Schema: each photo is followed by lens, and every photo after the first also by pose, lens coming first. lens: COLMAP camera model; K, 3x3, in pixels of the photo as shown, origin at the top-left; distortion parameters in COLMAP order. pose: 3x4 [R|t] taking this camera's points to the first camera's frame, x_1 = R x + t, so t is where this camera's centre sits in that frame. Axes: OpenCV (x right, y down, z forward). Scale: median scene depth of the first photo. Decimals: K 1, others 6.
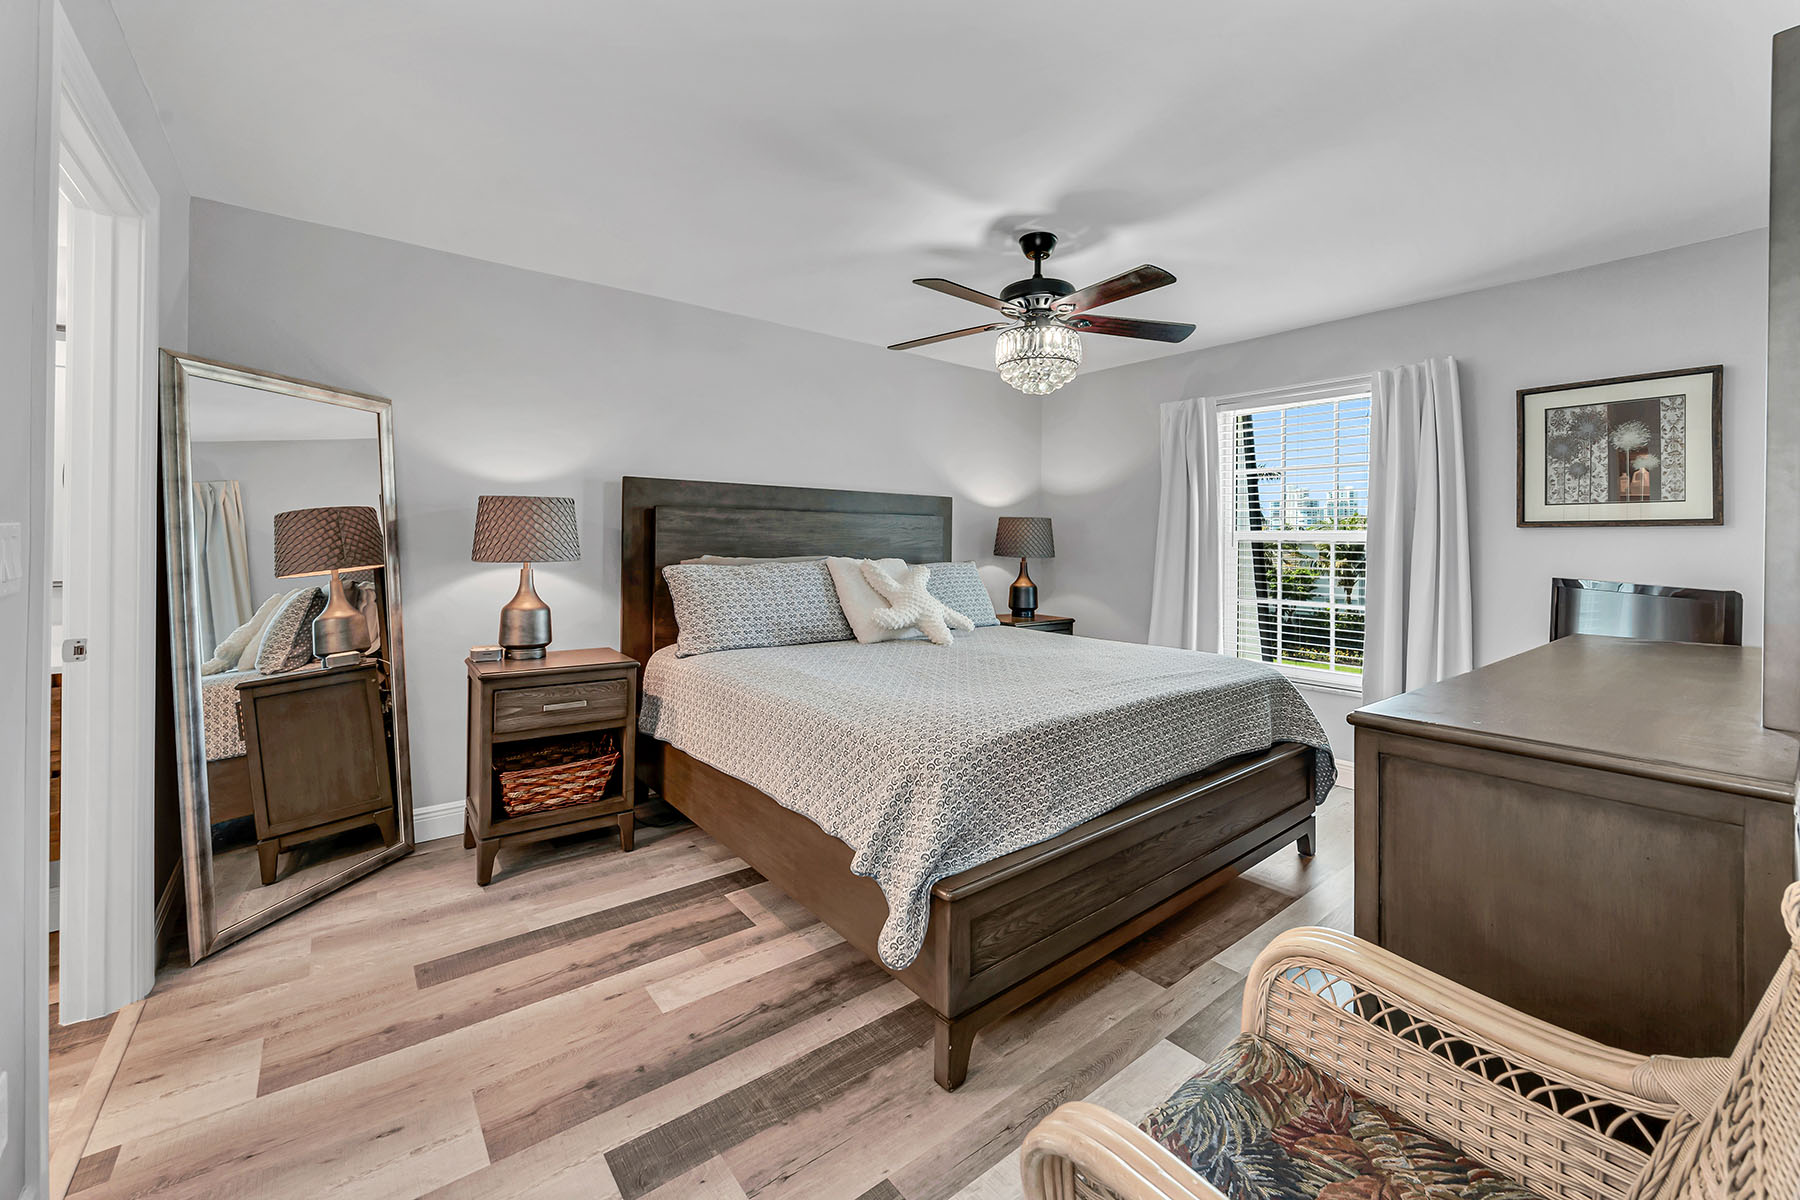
lens RADIAL K [[720.7, 0, 942.6], [0, 720.7, 541.6], [0, 0, 1]] dist [-0.000762, 0.000618]
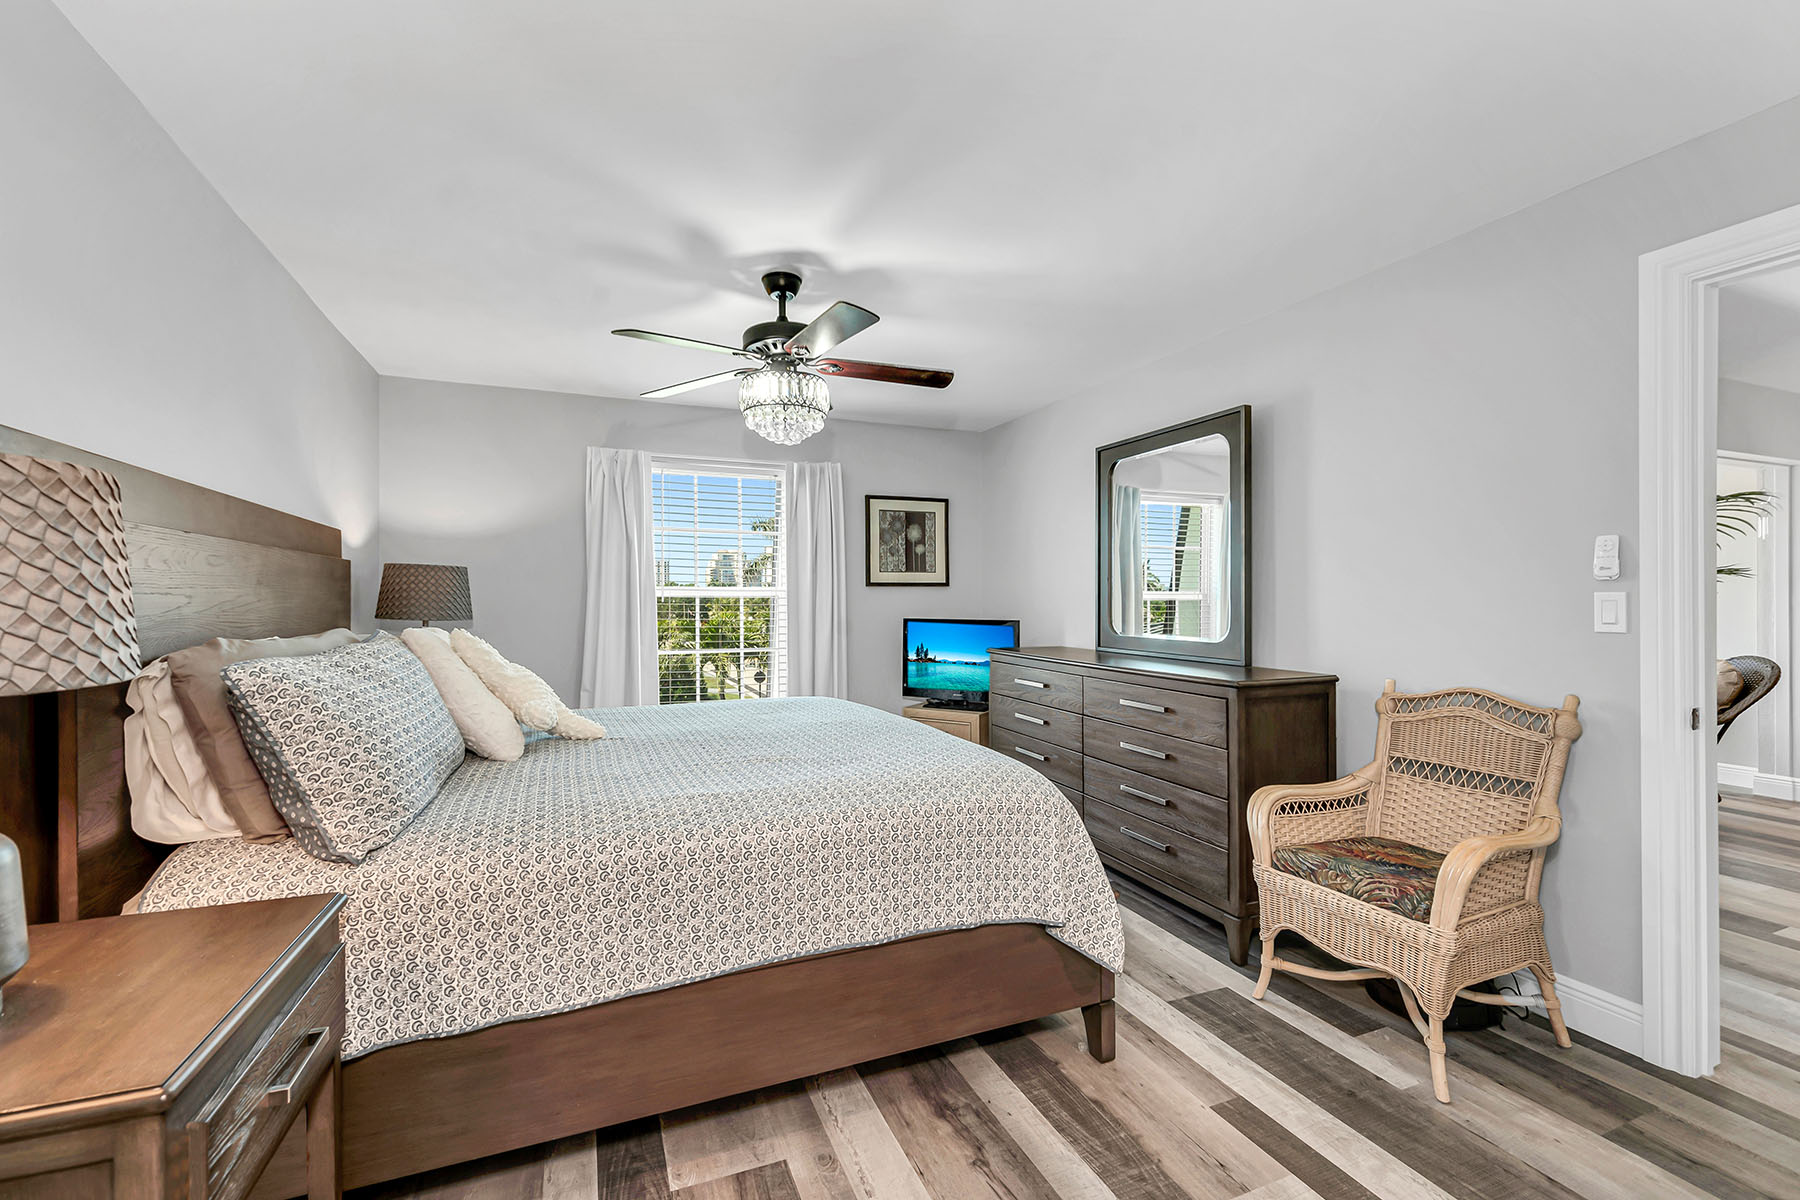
lens RADIAL K [[720.7, 0, 894.6], [0, 720.7, 597.9], [0, 0, 1]] dist [-0.000762, 0.000618]
pose [[0.321768, -0.008050, 0.946784, -0.692695], [0.006943, 0.999957, 0.006142, -0.005239], [-0.946793, 0.004597, 0.321810, 0.538821]]
